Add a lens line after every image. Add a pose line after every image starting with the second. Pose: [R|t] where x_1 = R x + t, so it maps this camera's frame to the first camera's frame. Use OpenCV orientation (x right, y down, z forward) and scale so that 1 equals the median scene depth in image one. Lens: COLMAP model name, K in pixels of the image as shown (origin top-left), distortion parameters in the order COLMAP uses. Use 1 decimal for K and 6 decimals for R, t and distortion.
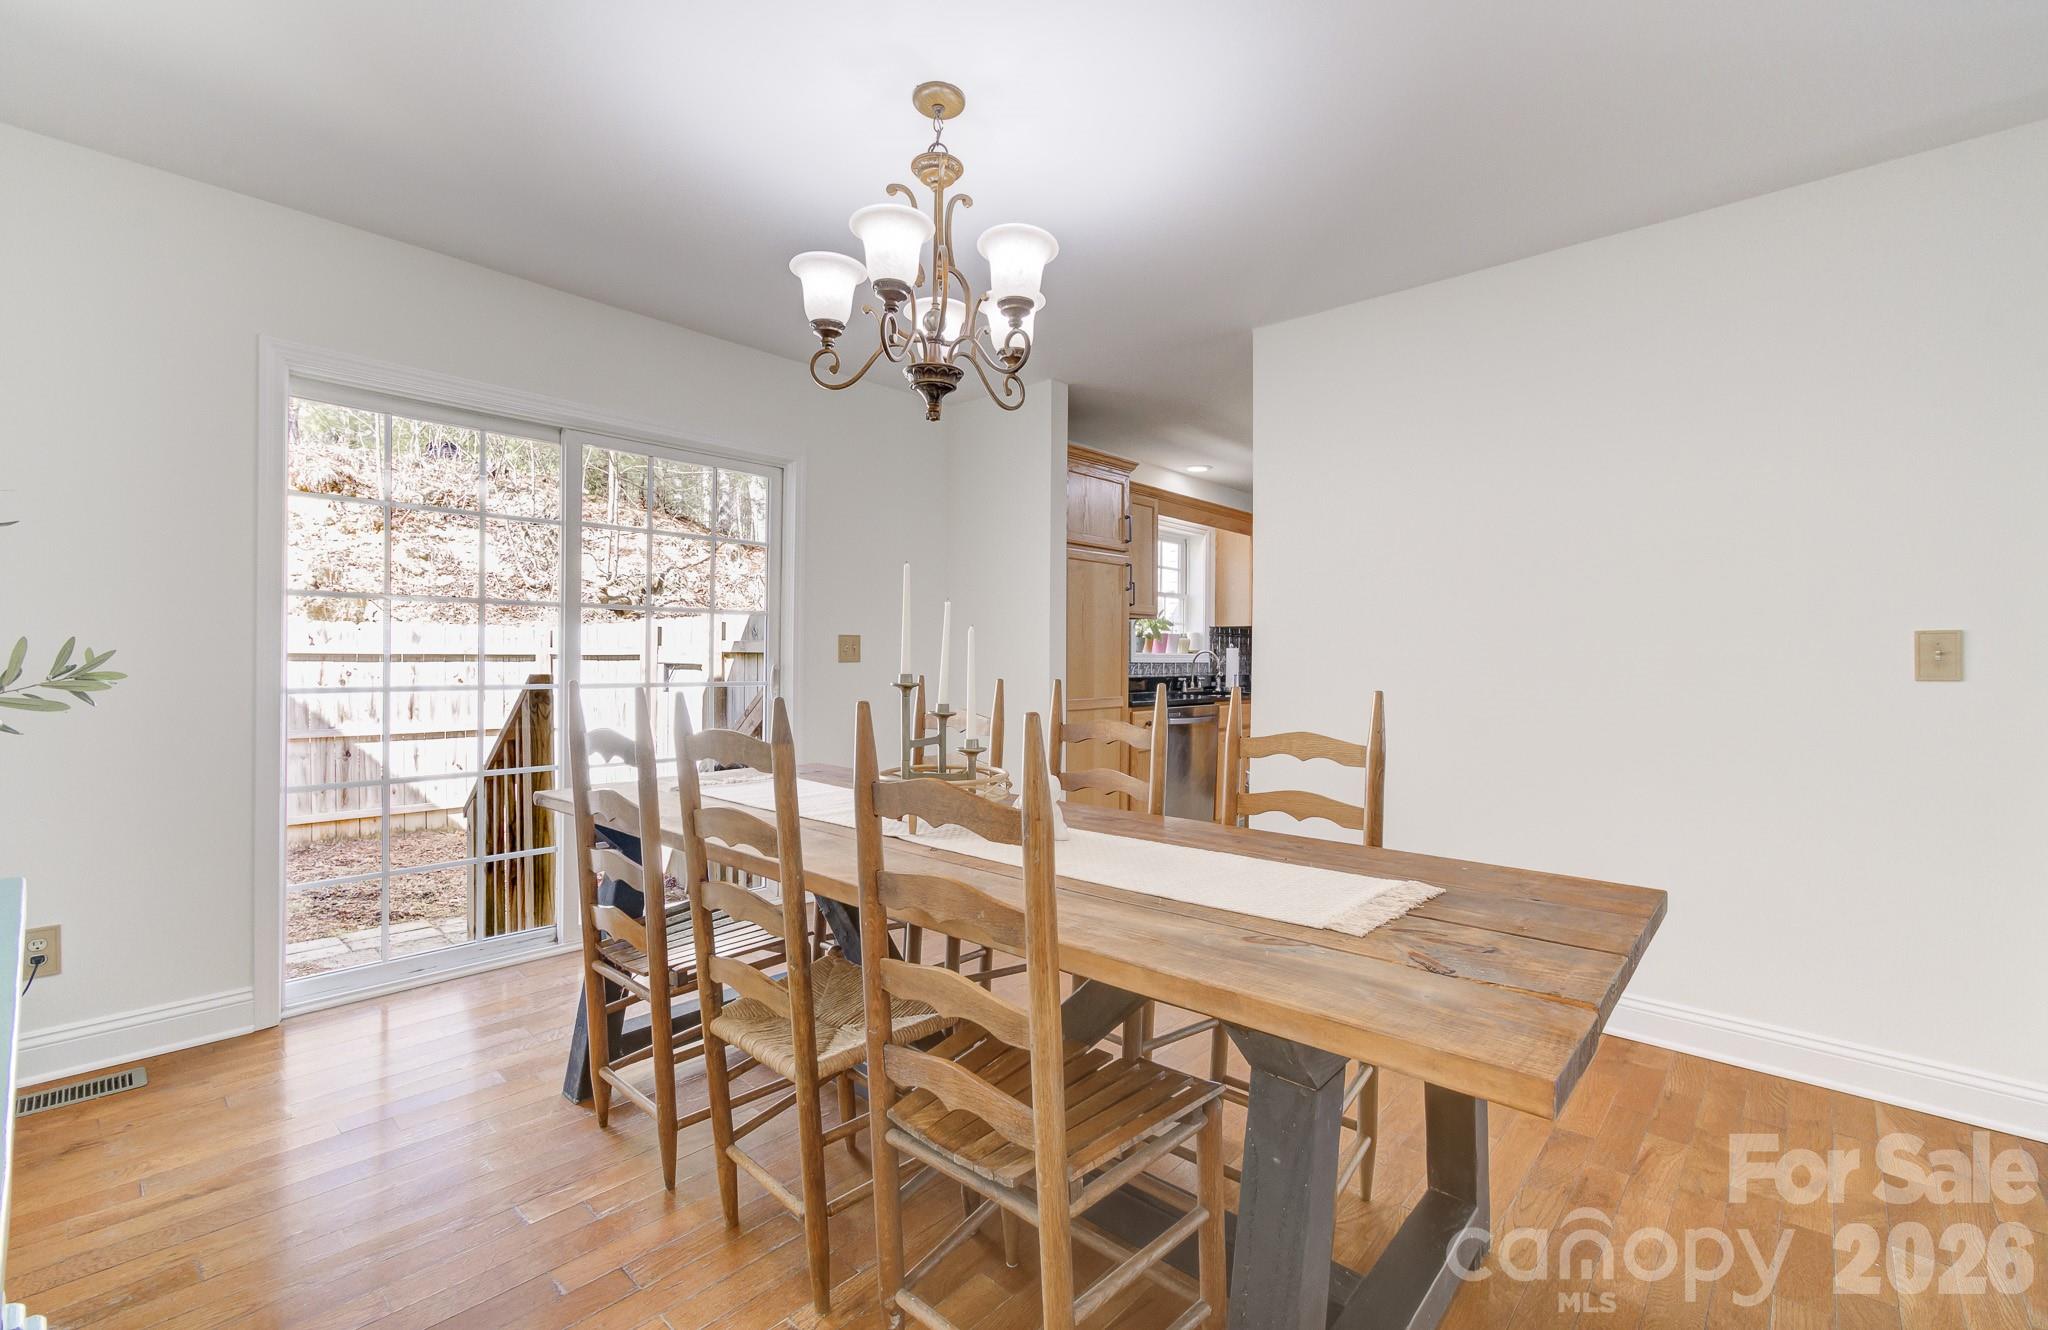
lens RADIAL K [[902.5, 0, 1020.3], [0, 902.5, 663.9], [0, 0, 1]] dist [-0.013078, 0.004564]
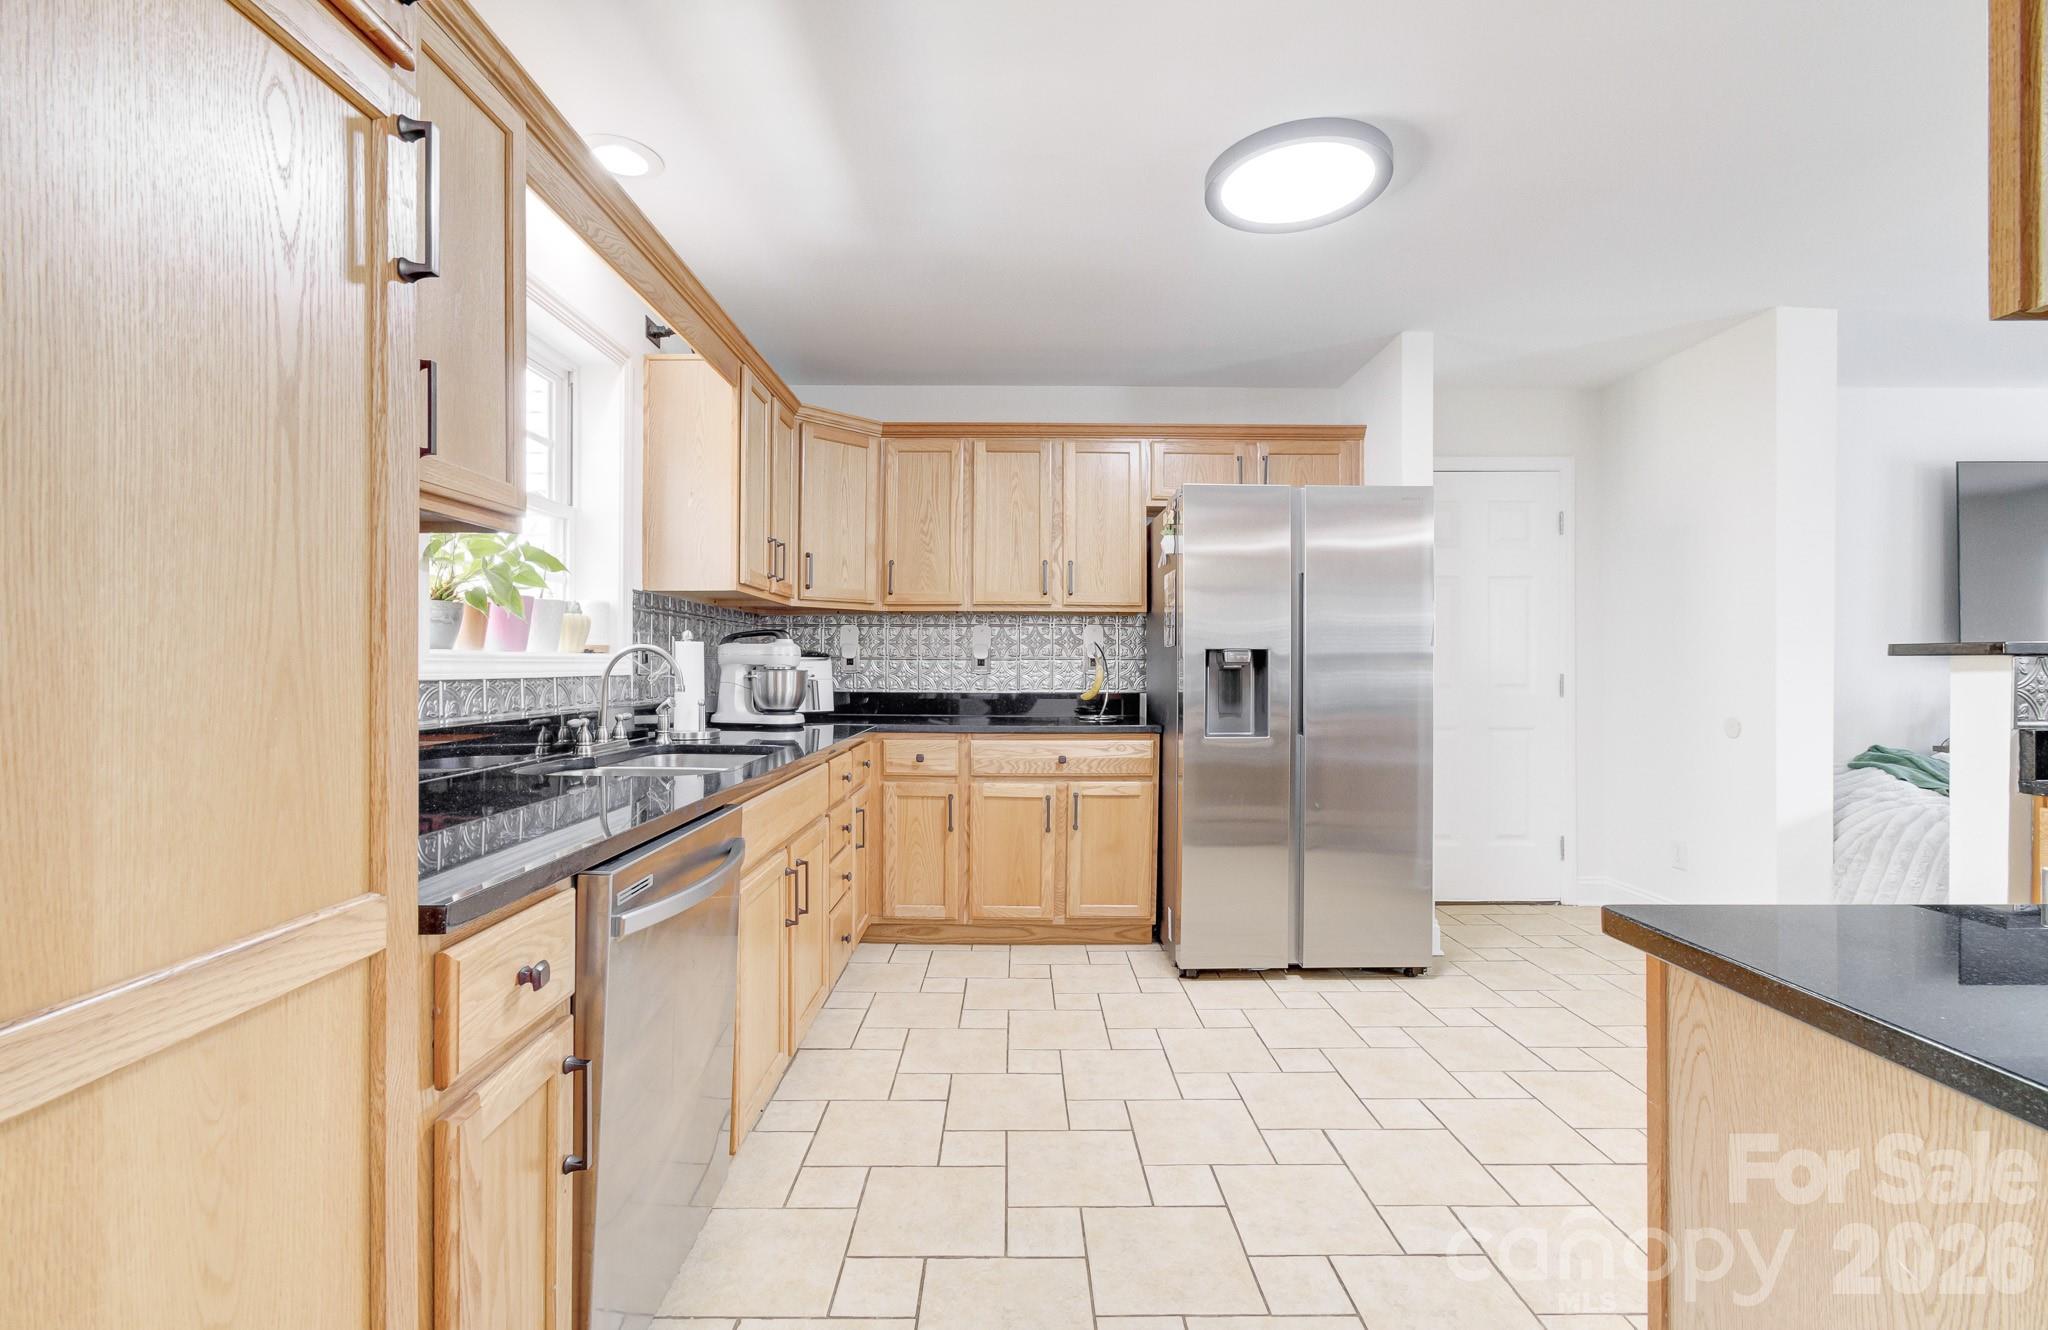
lens RADIAL K [[902.5, 0, 1029.0], [0, 902.5, 665.1], [0, 0, 1]] dist [-0.013078, 0.004564]
pose [[0.738060, 0.003462, 0.674727, 0.070789], [-0.003968, 0.999992, -0.000790, -0.007245], [-0.674724, -0.002094, 0.738067, 0.624497]]
